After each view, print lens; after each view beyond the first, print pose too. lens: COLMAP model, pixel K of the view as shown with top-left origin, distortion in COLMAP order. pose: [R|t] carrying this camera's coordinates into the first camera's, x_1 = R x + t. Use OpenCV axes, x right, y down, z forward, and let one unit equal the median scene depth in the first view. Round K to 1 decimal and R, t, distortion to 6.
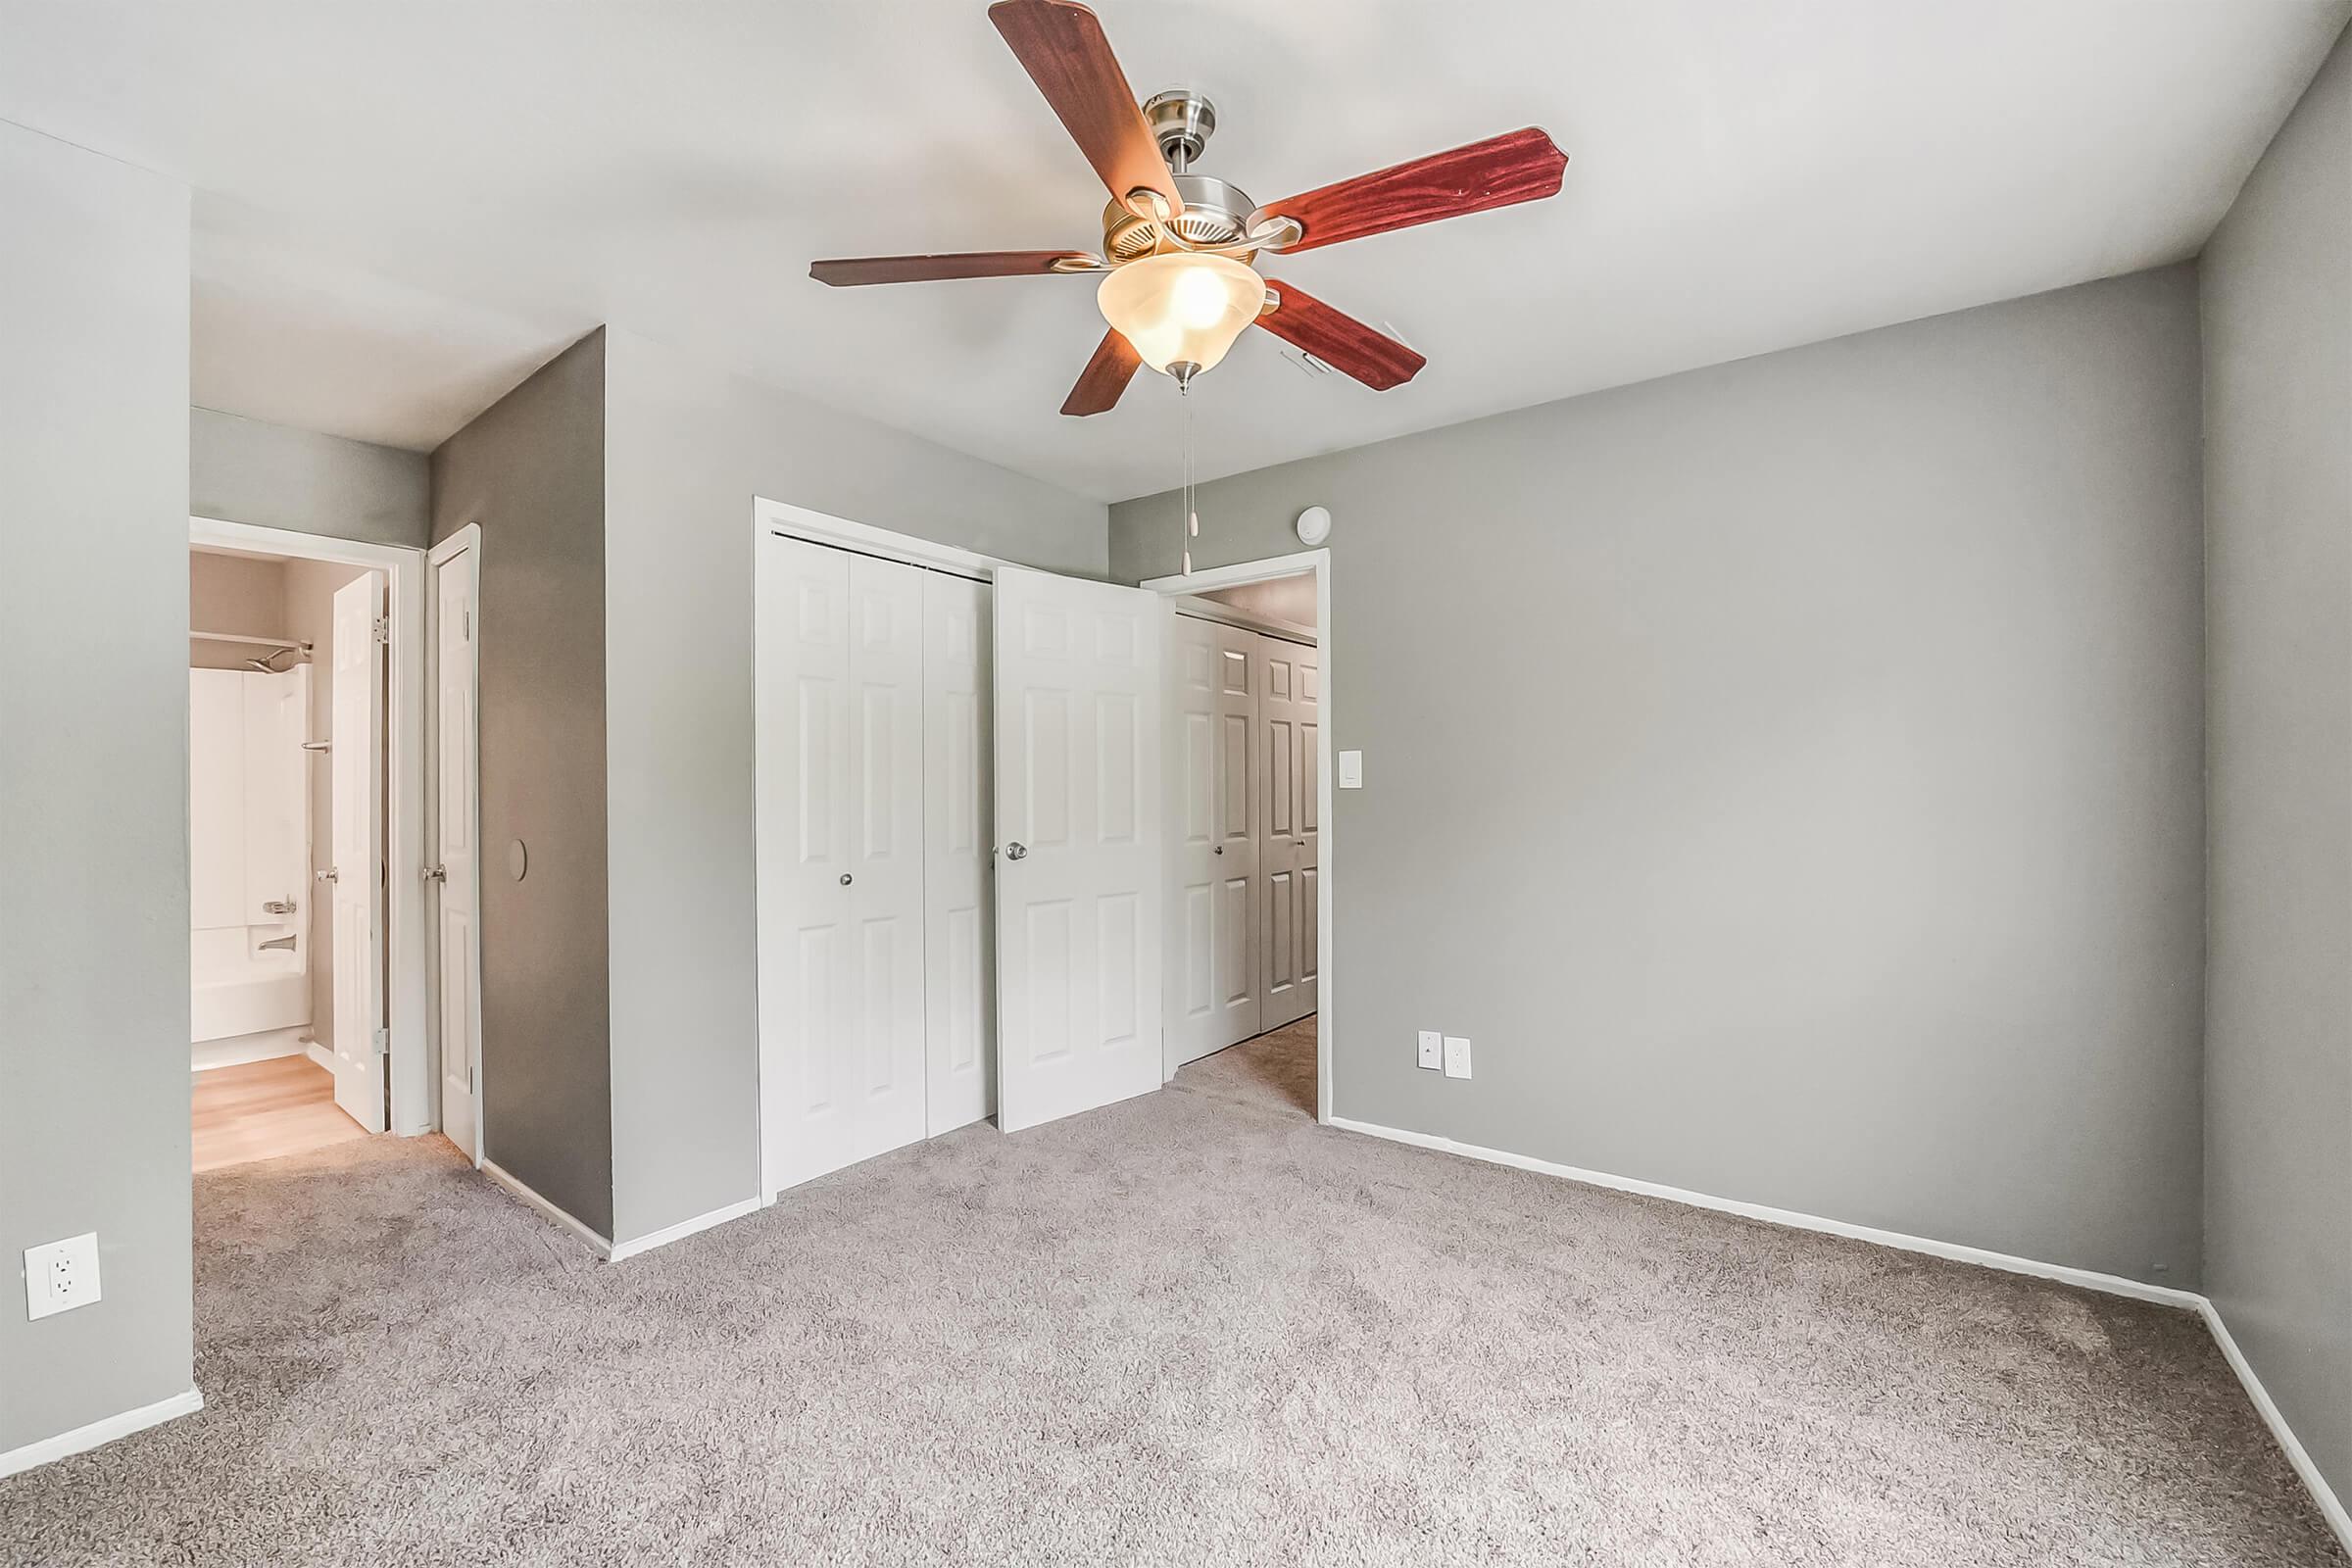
lens RADIAL K [[941.6, 0, 1178.1], [0, 941.6, 783.0], [0, 0, 1]] dist [-0.037087, 0.008617]
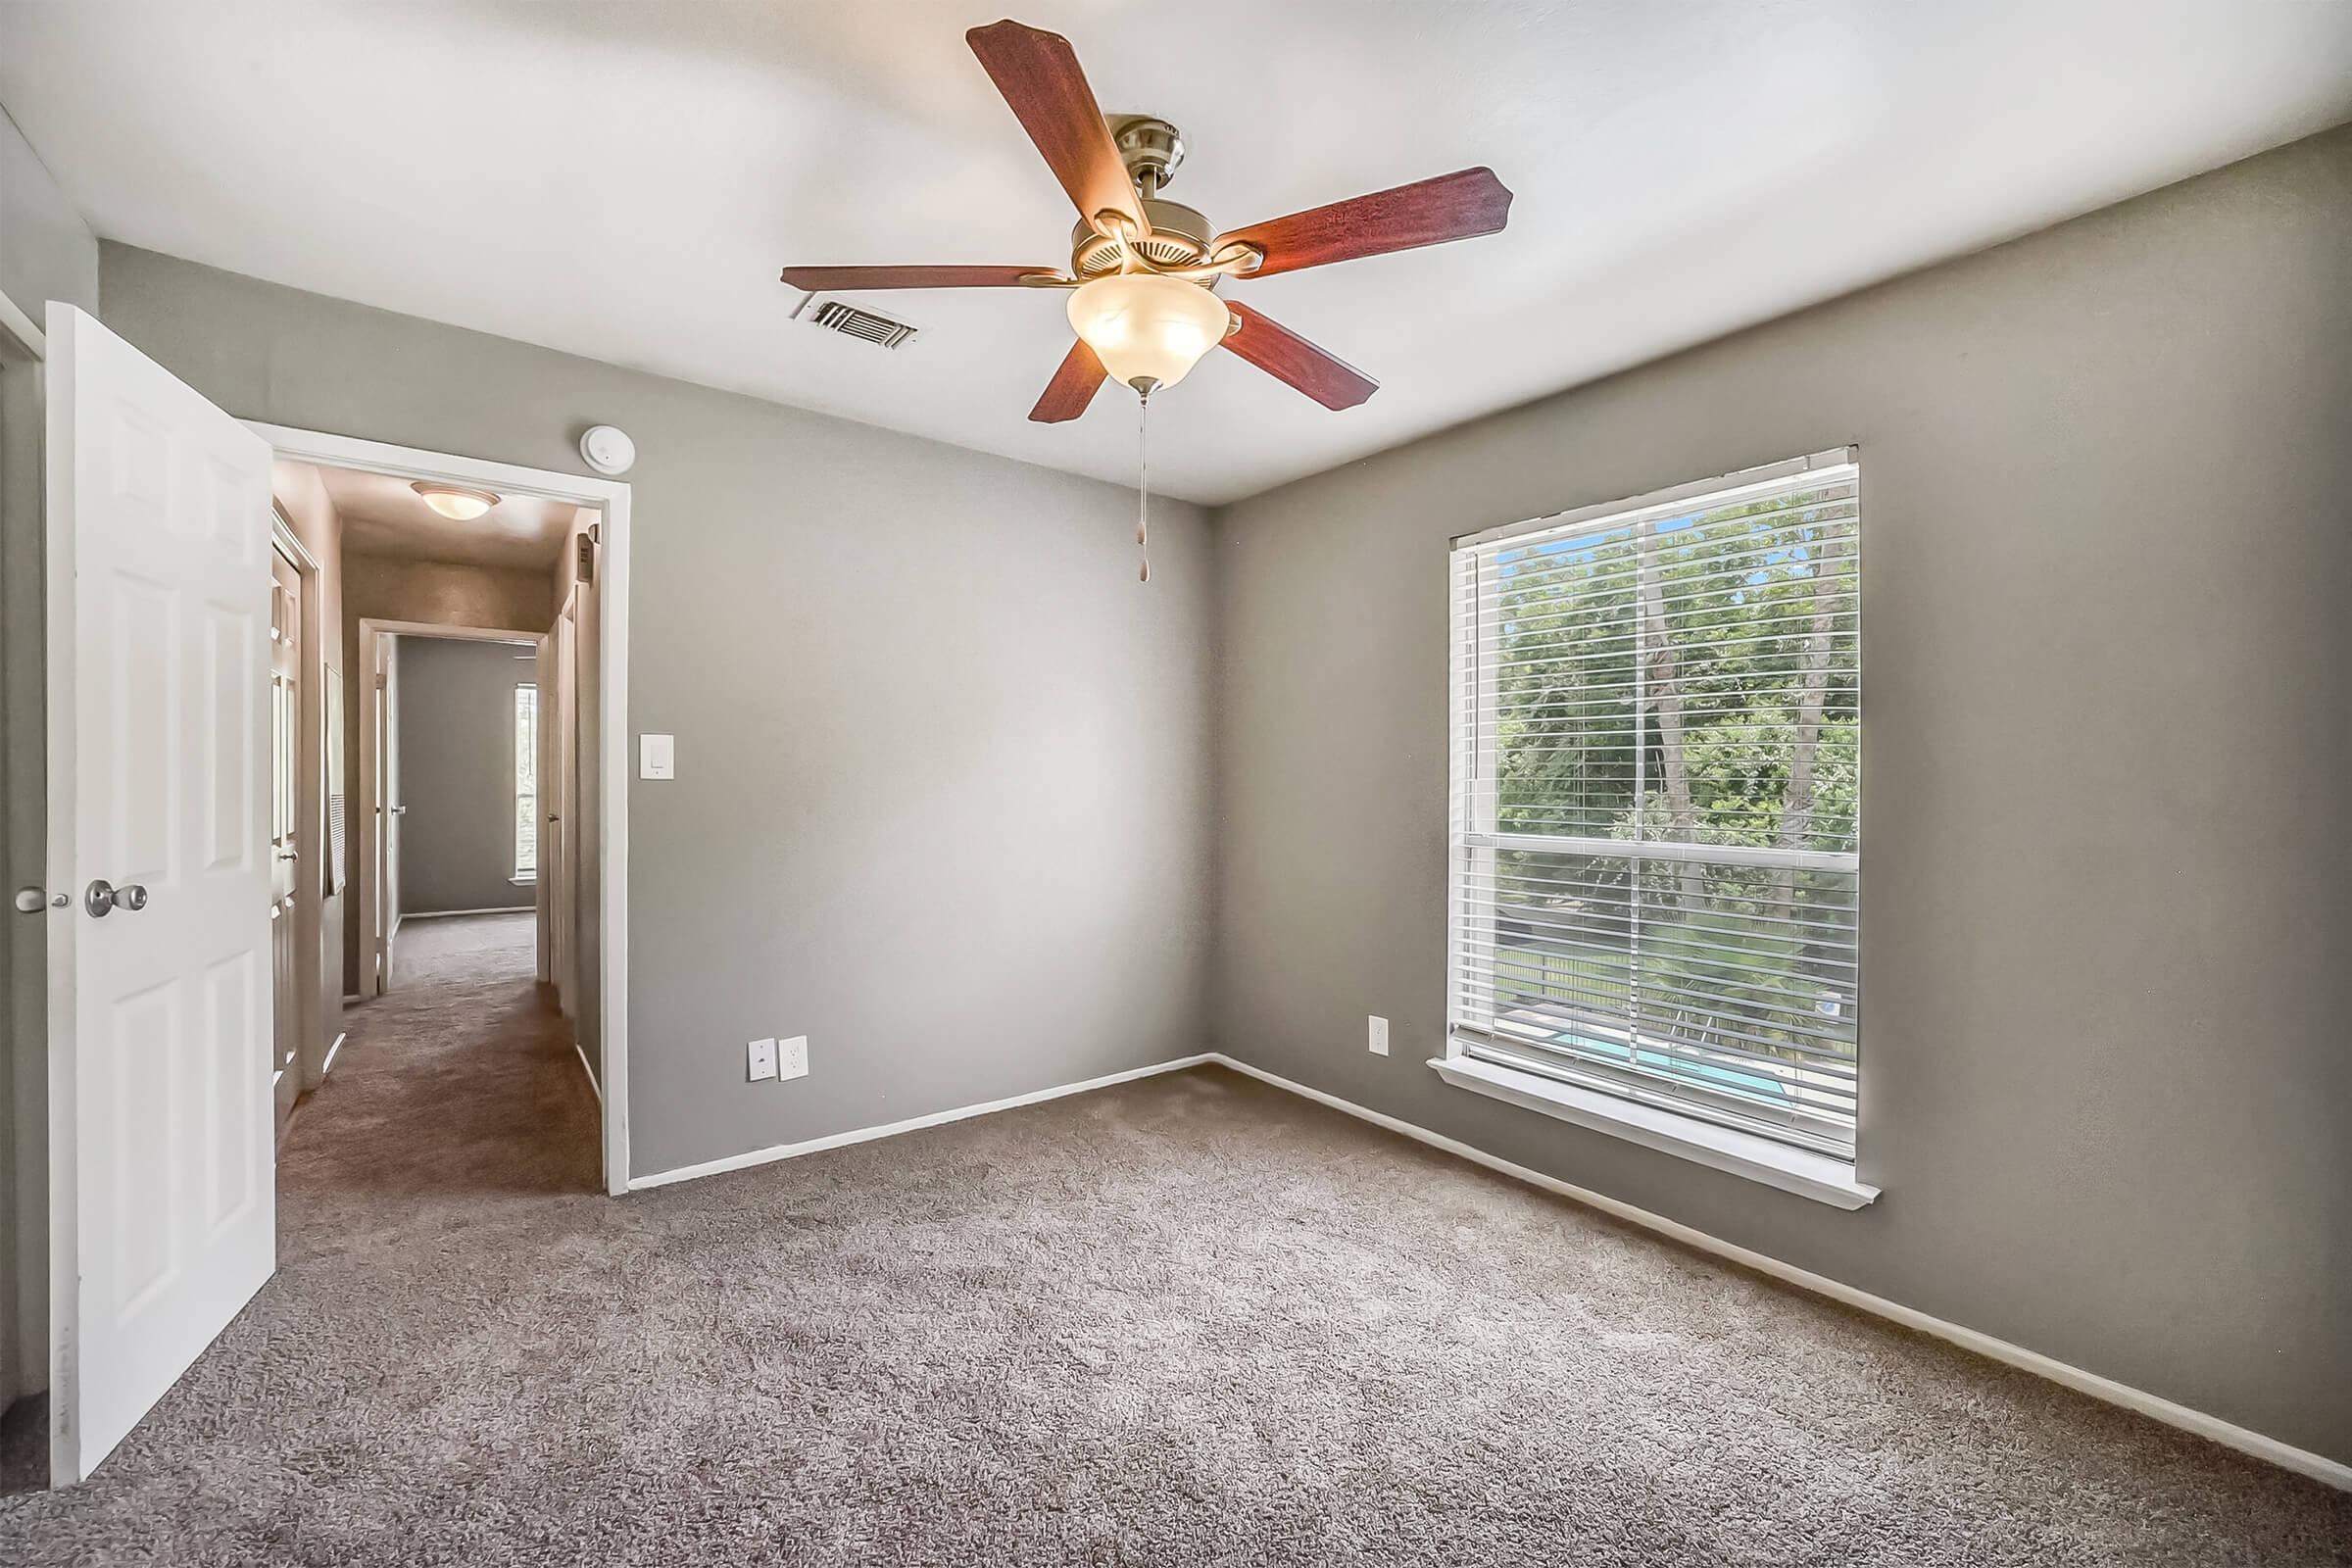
lens RADIAL K [[930.1, 0, 1183.8], [0, 930.1, 784.7], [0, 0, 1]] dist [-0.035030, 0.008549]
pose [[0.289109, 0.002487, 0.957293, -0.548468], [-0.016409, 0.999863, 0.002358, 0.002109], [-0.957156, -0.016390, 0.289110, 0.373761]]
